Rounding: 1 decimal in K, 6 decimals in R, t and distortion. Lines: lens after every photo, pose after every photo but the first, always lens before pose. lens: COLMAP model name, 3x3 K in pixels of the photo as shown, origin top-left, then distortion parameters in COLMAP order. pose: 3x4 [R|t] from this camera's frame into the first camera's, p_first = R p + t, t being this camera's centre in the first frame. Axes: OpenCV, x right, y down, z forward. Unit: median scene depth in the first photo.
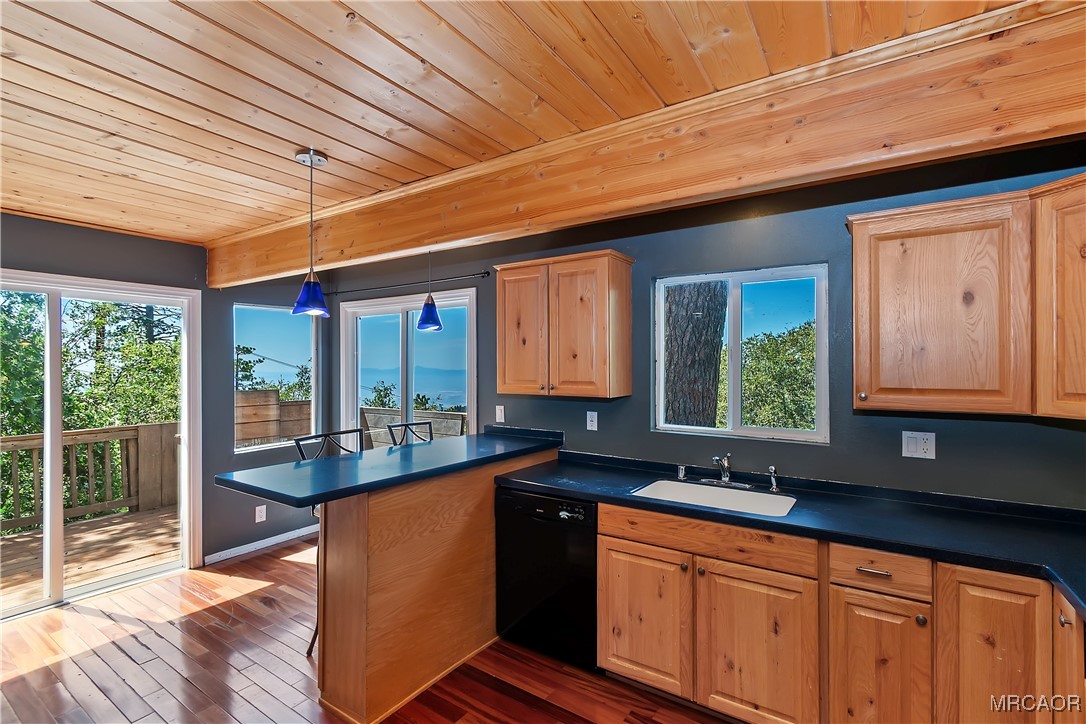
lens RADIAL K [[492.9, 0, 543.0], [0, 492.9, 362.0], [0, 0, 1]] dist [0.000115, 0.000103]
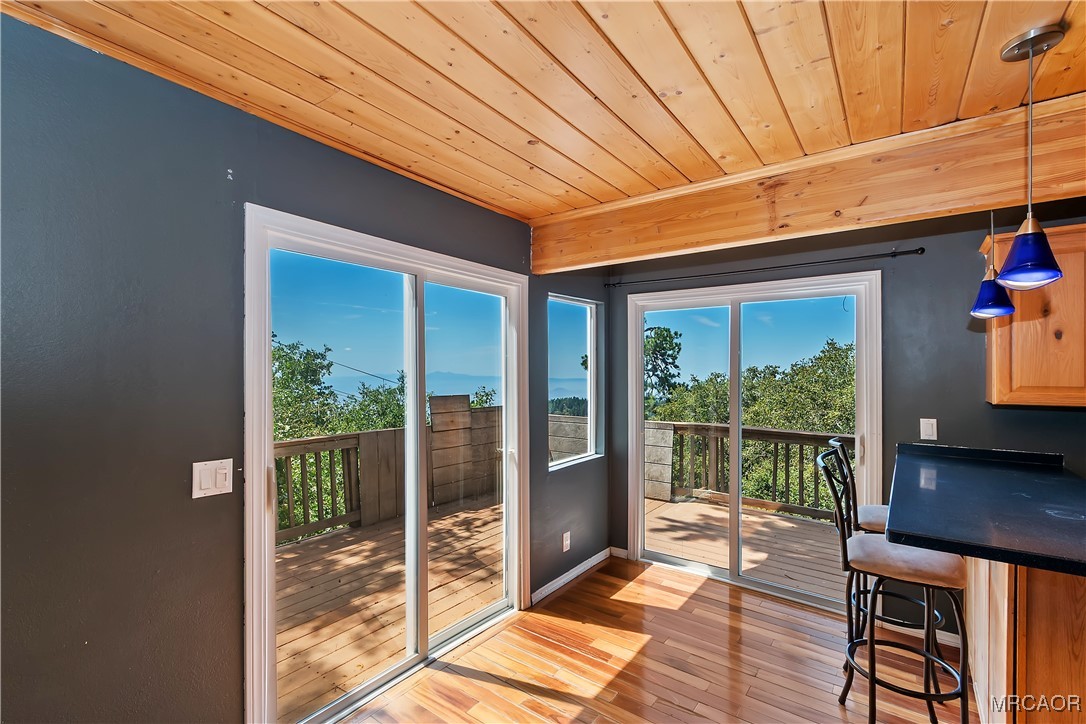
lens RADIAL K [[473.4, 0, 546.0], [0, 473.4, 370.2], [0, 0, 1]] dist [-0.001212, 0.000000]
pose [[0.998969, 0.005737, -0.045033, -0.628184], [-0.005630, 0.999981, 0.002495, 0.011949], [0.045046, -0.002239, 0.998982, 0.200910]]
